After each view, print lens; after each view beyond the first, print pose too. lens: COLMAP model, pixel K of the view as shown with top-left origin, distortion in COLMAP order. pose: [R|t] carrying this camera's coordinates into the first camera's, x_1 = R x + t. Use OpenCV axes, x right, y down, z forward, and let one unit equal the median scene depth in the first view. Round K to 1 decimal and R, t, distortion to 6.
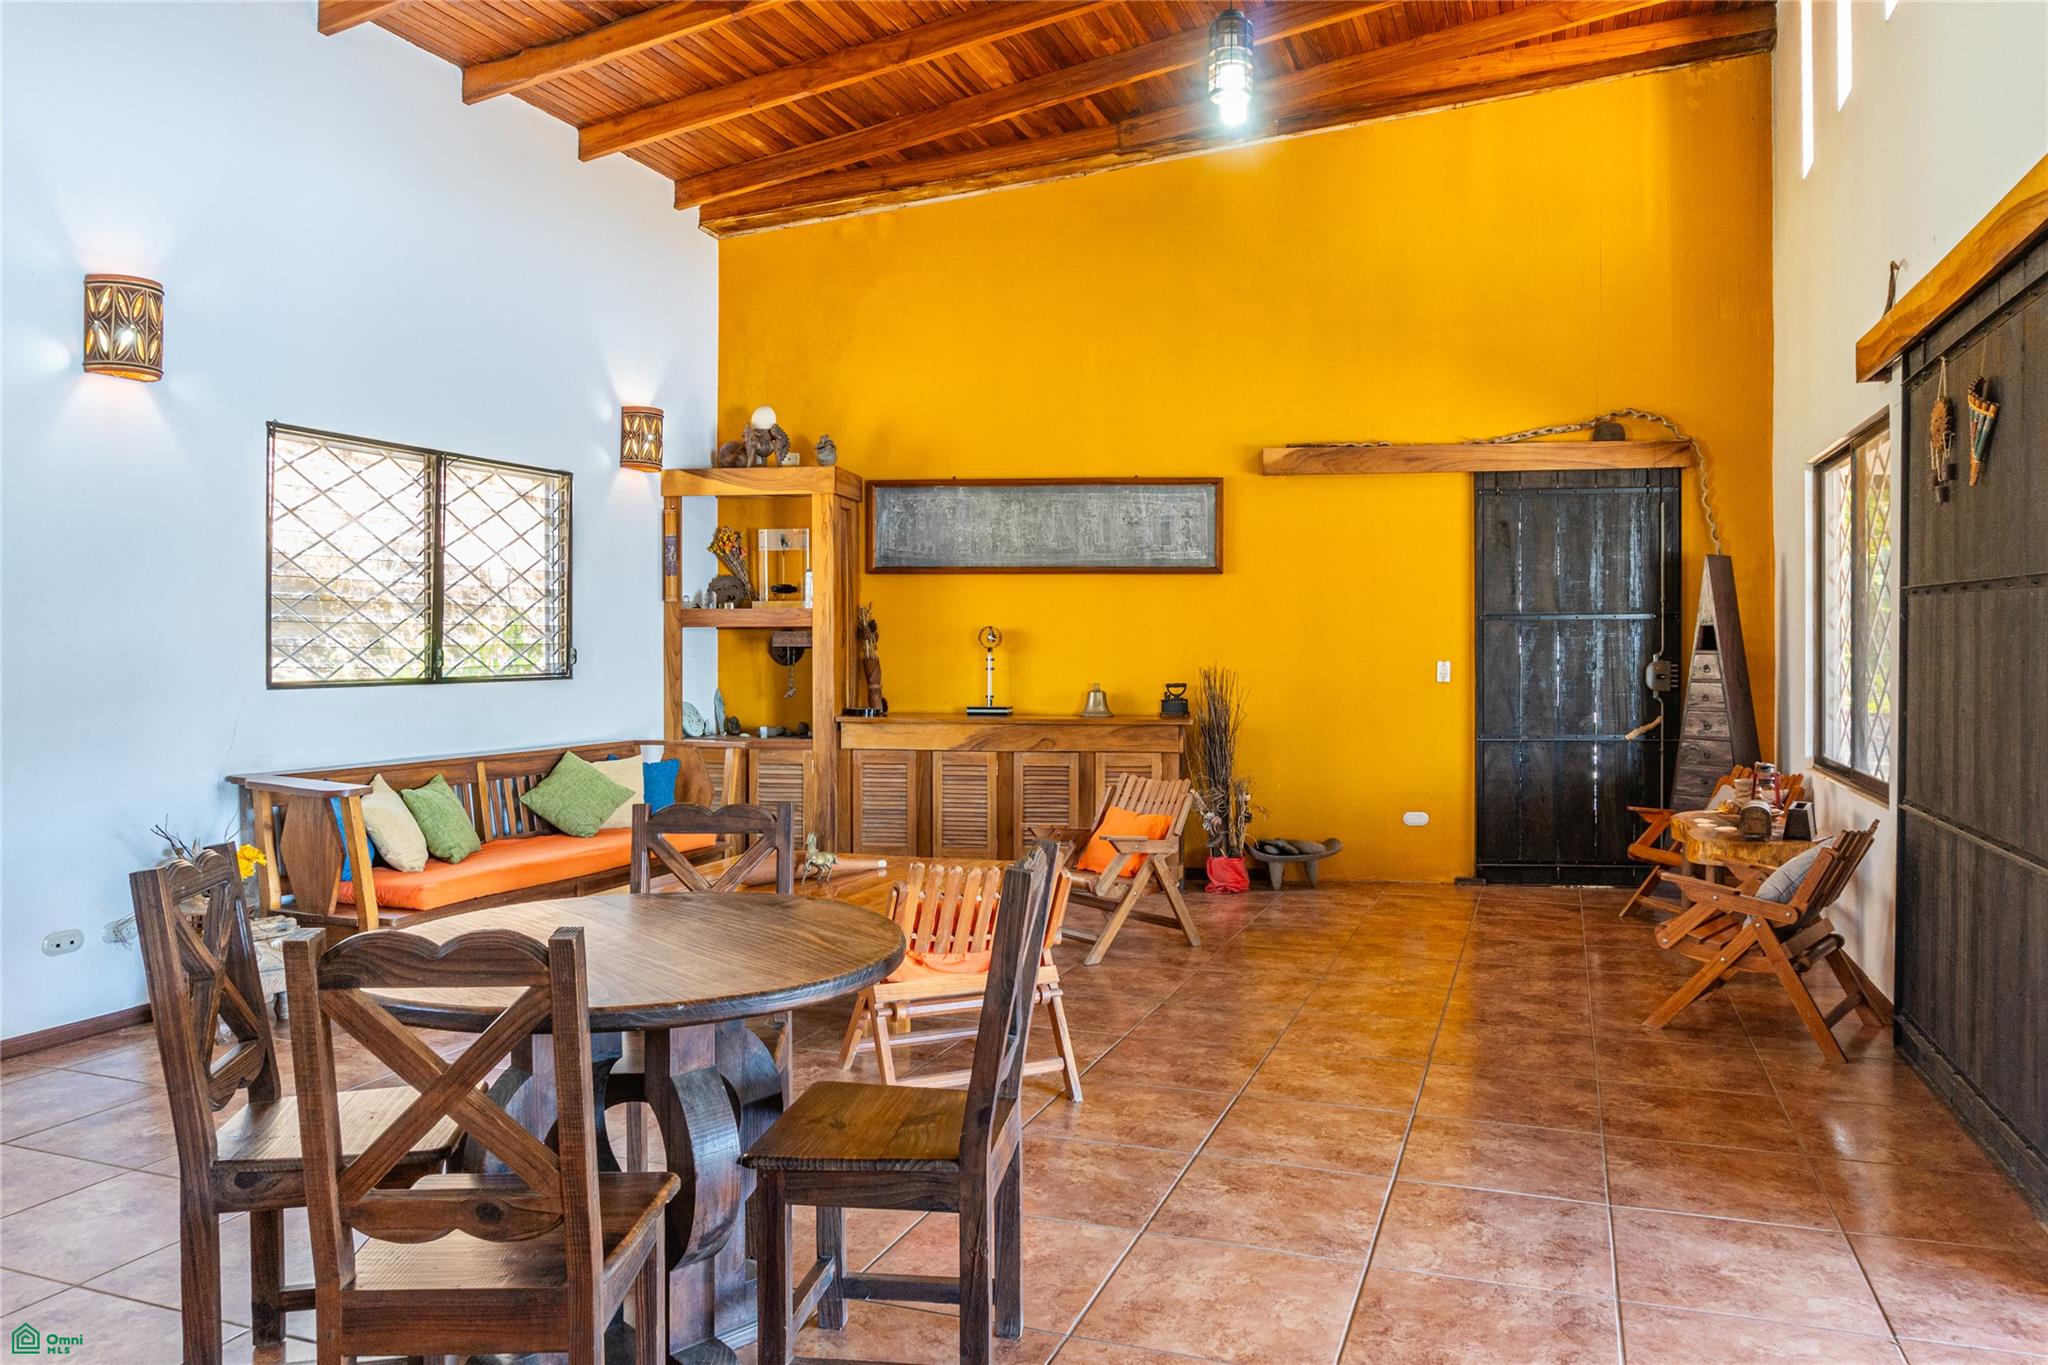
lens RADIAL K [[1420.3, 0, 1069.3], [0, 1420.3, 653.7], [0, 0, 1]] dist [-0.003471, -0.000368]
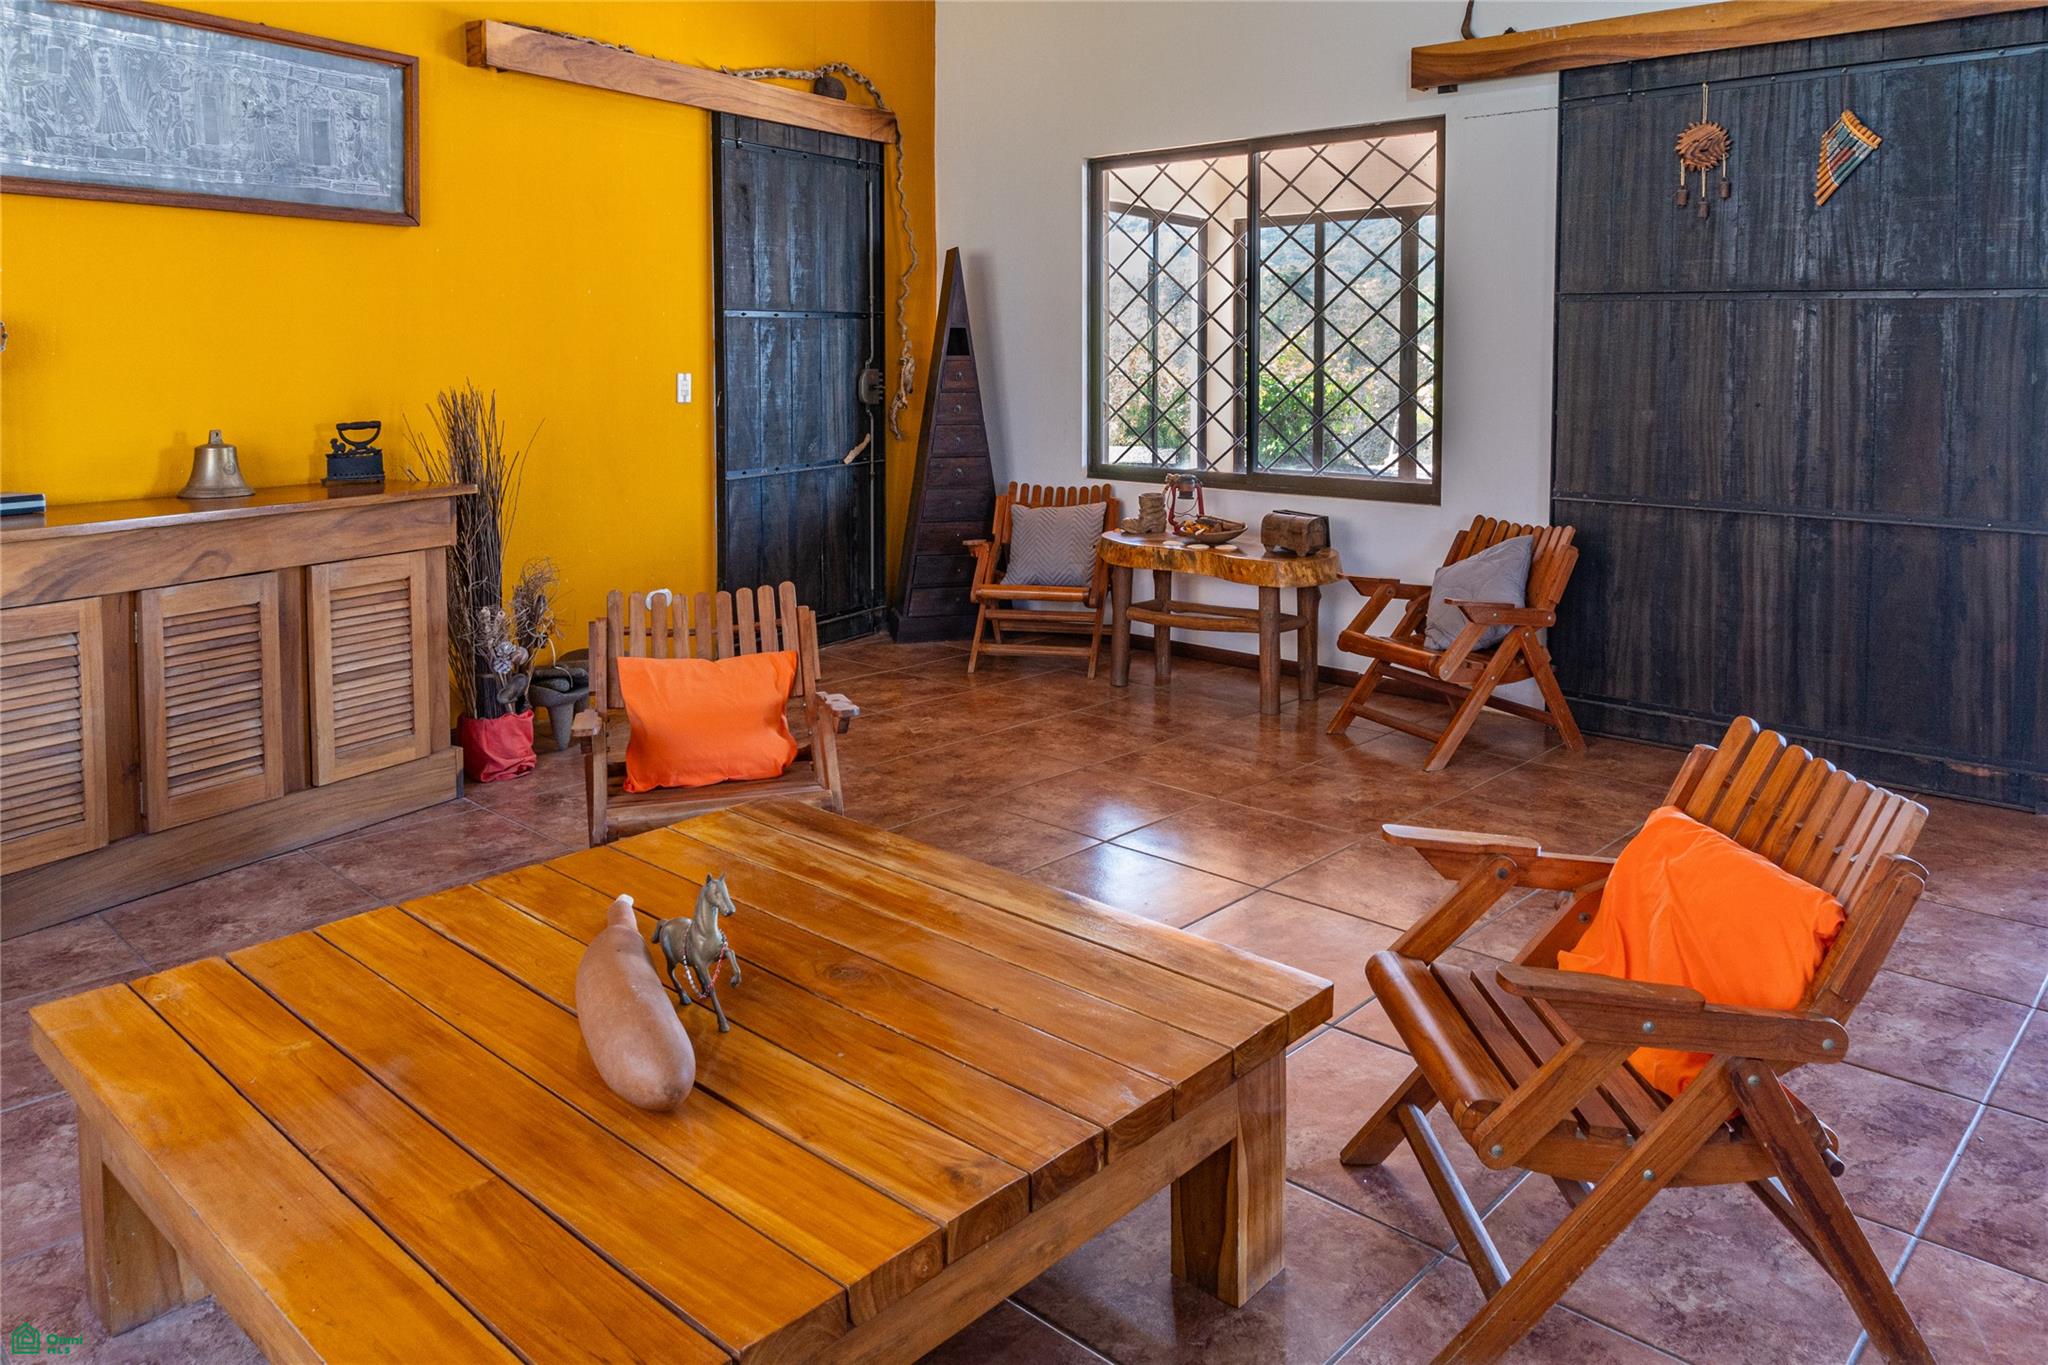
lens RADIAL K [[1459.1, 0, 1024.1], [0, 1459.1, 425.6], [0, 0, 1]] dist [-0.004949, -0.007286]
pose [[0.411877, -0.049737, 0.909881, -0.337735], [0.009207, 0.998685, 0.050424, -0.003950], [-0.911193, -0.012391, 0.411793, 0.548789]]
